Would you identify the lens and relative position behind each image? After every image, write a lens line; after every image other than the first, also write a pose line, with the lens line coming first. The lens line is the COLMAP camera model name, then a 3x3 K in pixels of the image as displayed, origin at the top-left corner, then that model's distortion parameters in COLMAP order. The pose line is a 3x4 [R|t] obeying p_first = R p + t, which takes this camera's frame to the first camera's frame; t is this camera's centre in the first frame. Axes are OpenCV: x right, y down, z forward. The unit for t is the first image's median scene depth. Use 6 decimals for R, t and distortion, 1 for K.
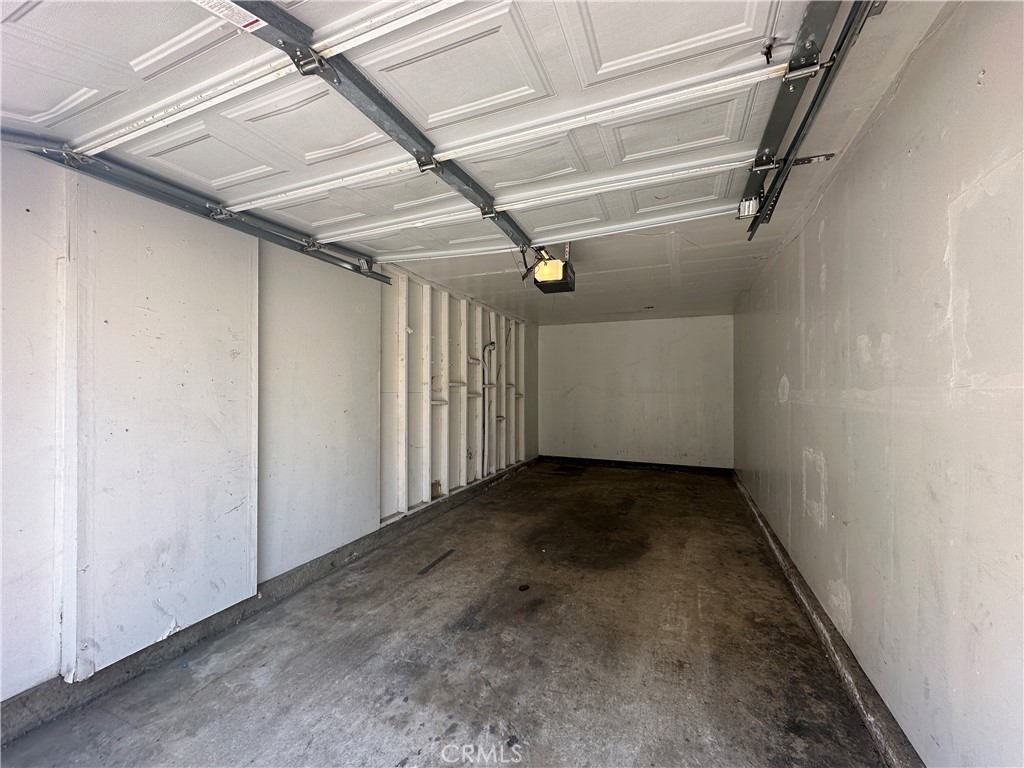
lens RADIAL K [[410.9, 0, 512.0], [0, 410.9, 384.0], [0, 0, 1]] dist [-0.001927, 0.000393]
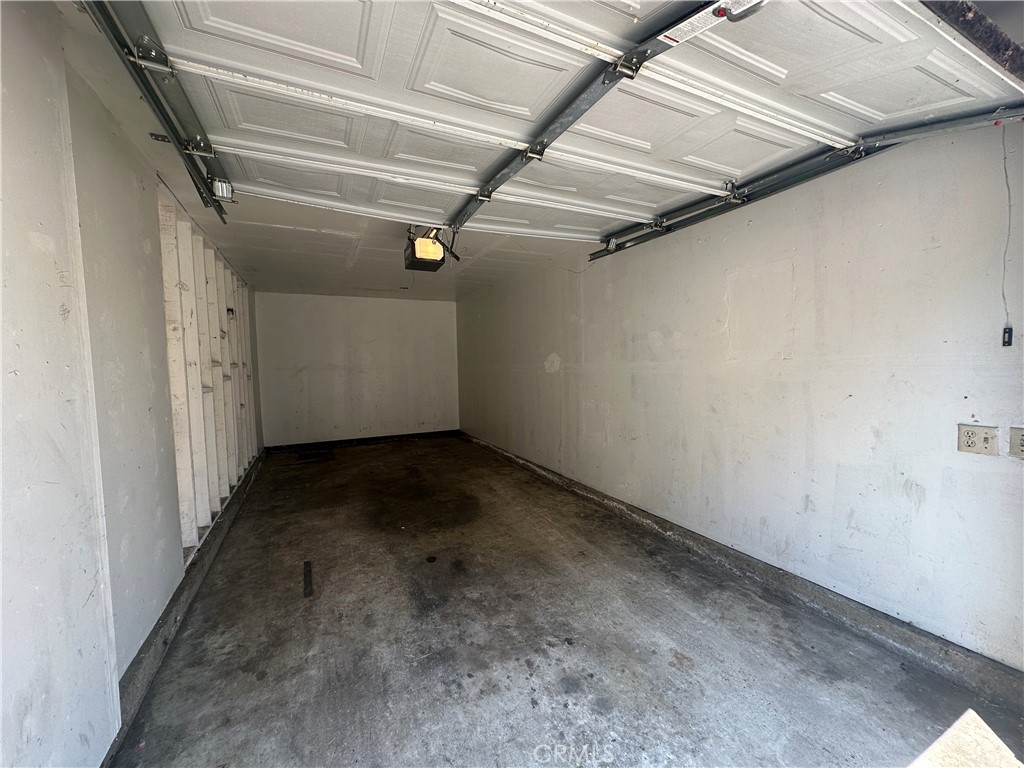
lens RADIAL K [[410.9, 0, 512.0], [0, 410.9, 384.0], [0, 0, 1]] dist [-0.001927, 0.000393]
pose [[0.657605, -0.055507, 0.751315, -0.623227], [0.012662, 0.997956, 0.062646, -0.006074], [-0.753256, -0.031683, 0.656964, 0.193969]]
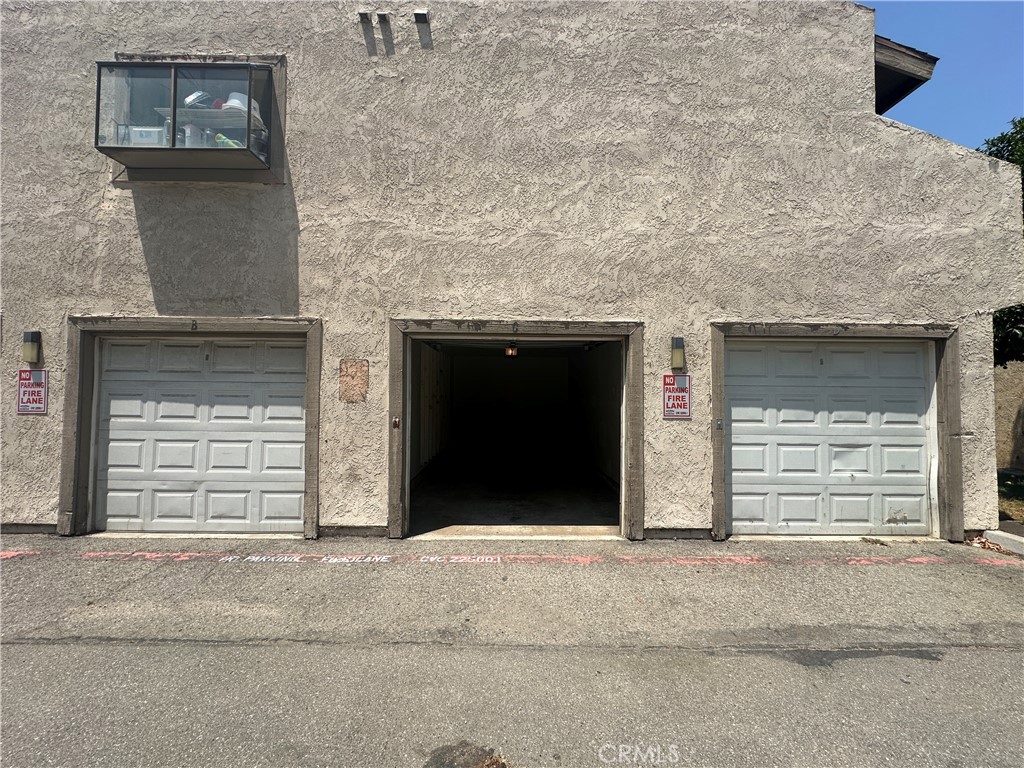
lens RADIAL K [[410.9, 0, 512.0], [0, 410.9, 384.0], [0, 0, 1]] dist [-0.001927, 0.000393]
pose [[0.915541, 0.014443, 0.401965, -0.976425], [-0.010034, 0.999864, -0.013072, -0.062035], [-0.402099, 0.007934, 0.915562, -1.351125]]
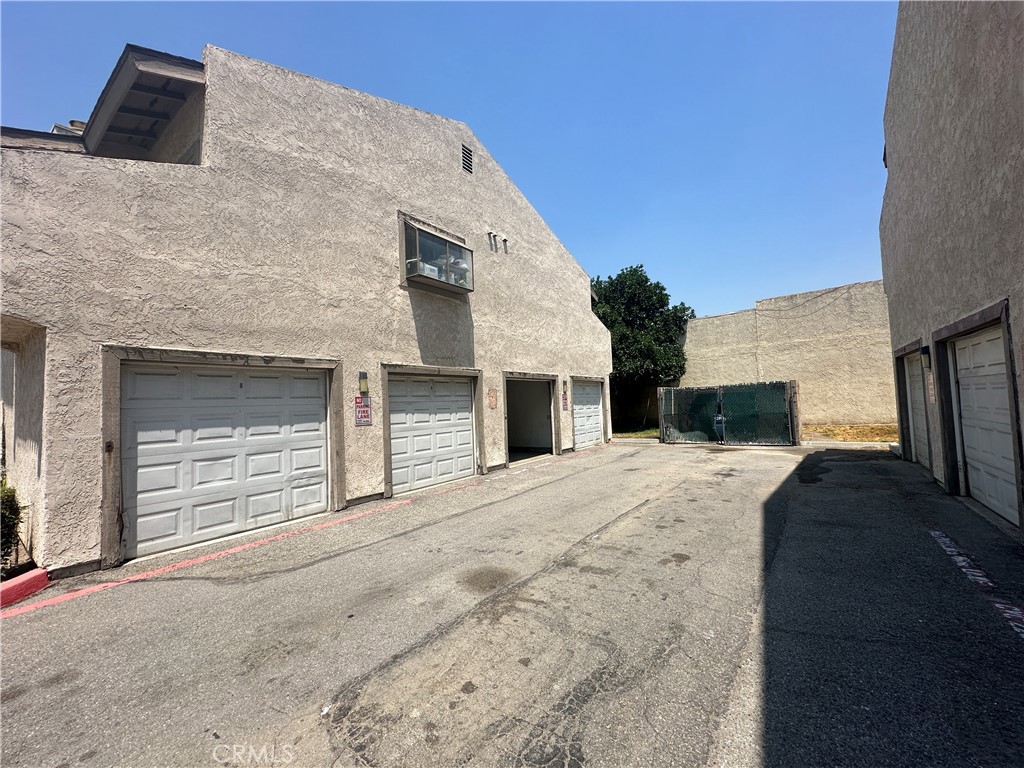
lens RADIAL K [[410.9, 0, 512.0], [0, 410.9, 384.0], [0, 0, 1]] dist [-0.001927, 0.000393]
pose [[0.218620, 0.032225, 0.975278, -4.255364], [0.025930, 0.998910, -0.038819, -0.075404], [-0.975465, 0.033776, 0.217546, -0.561676]]
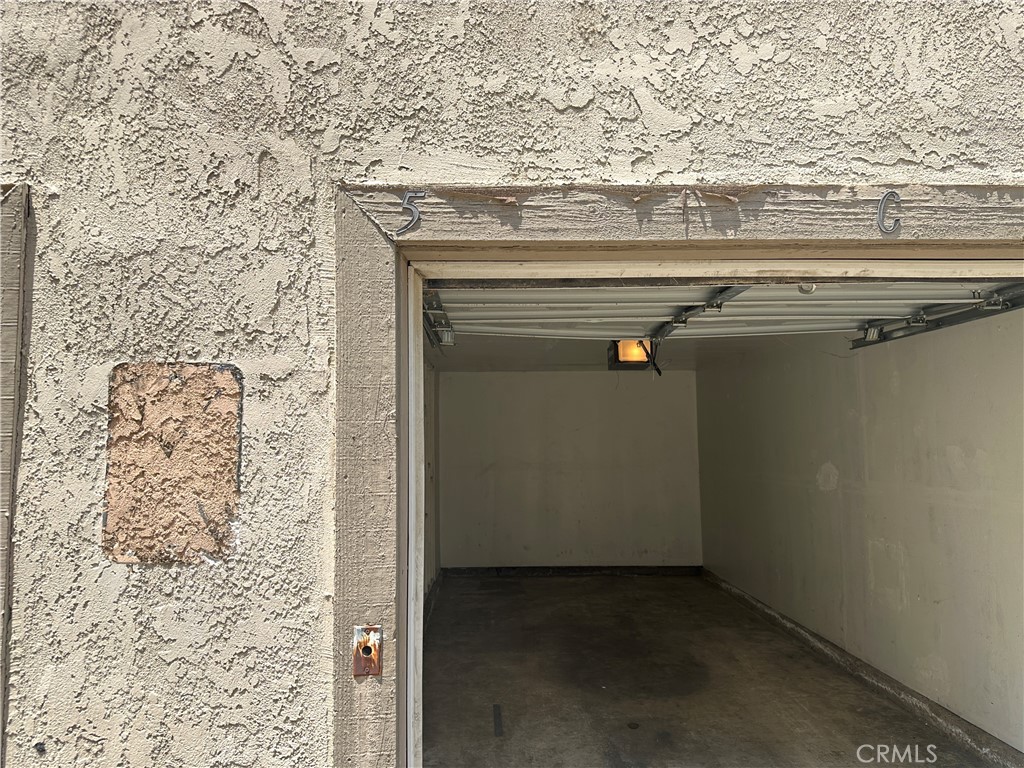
lens RADIAL K [[735.4, 0, 512.0], [0, 735.4, 384.0], [0, 0, 1]] dist [0.045347, -0.054739]
pose [[0.908475, 0.021945, 0.417362, -0.900338], [0.006539, 0.997752, -0.066696, -0.112038], [-0.417887, 0.063321, 0.906289, -0.342128]]
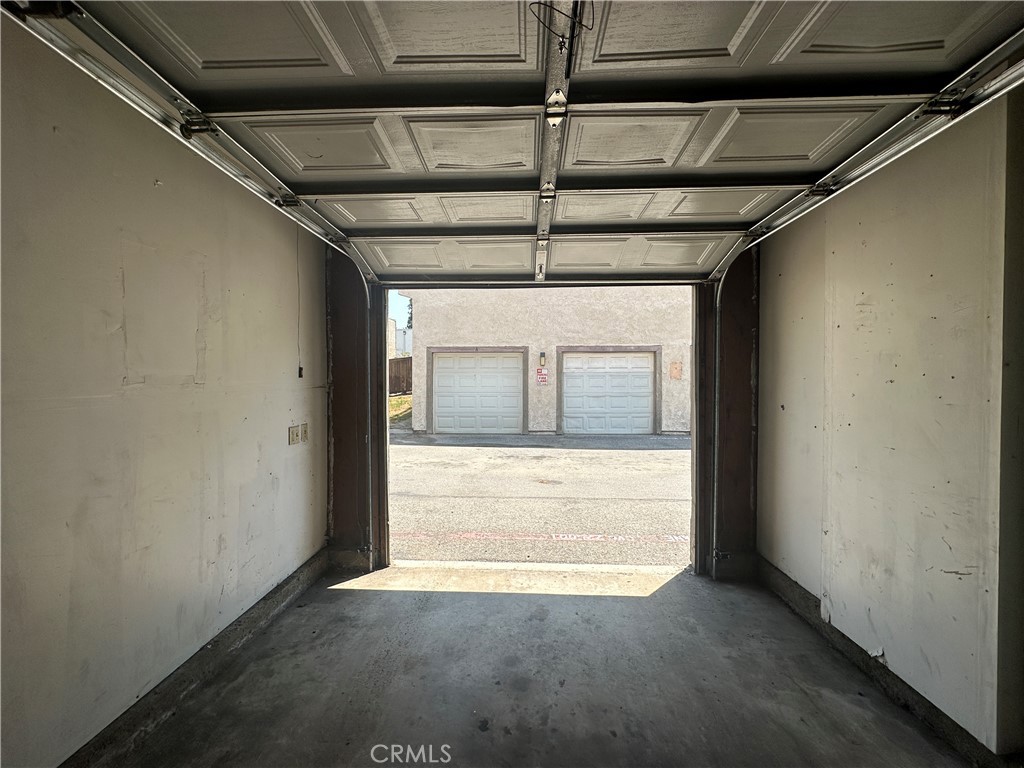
lens RADIAL K [[410.9, 0, 512.0], [0, 410.9, 384.0], [0, 0, 1]] dist [-0.001927, 0.000393]
pose [[-0.934478, -0.001448, -0.356019, 0.183032], [0.001187, 0.999974, -0.007182, 0.009877], [0.356020, -0.007134, -0.934451, 1.207422]]
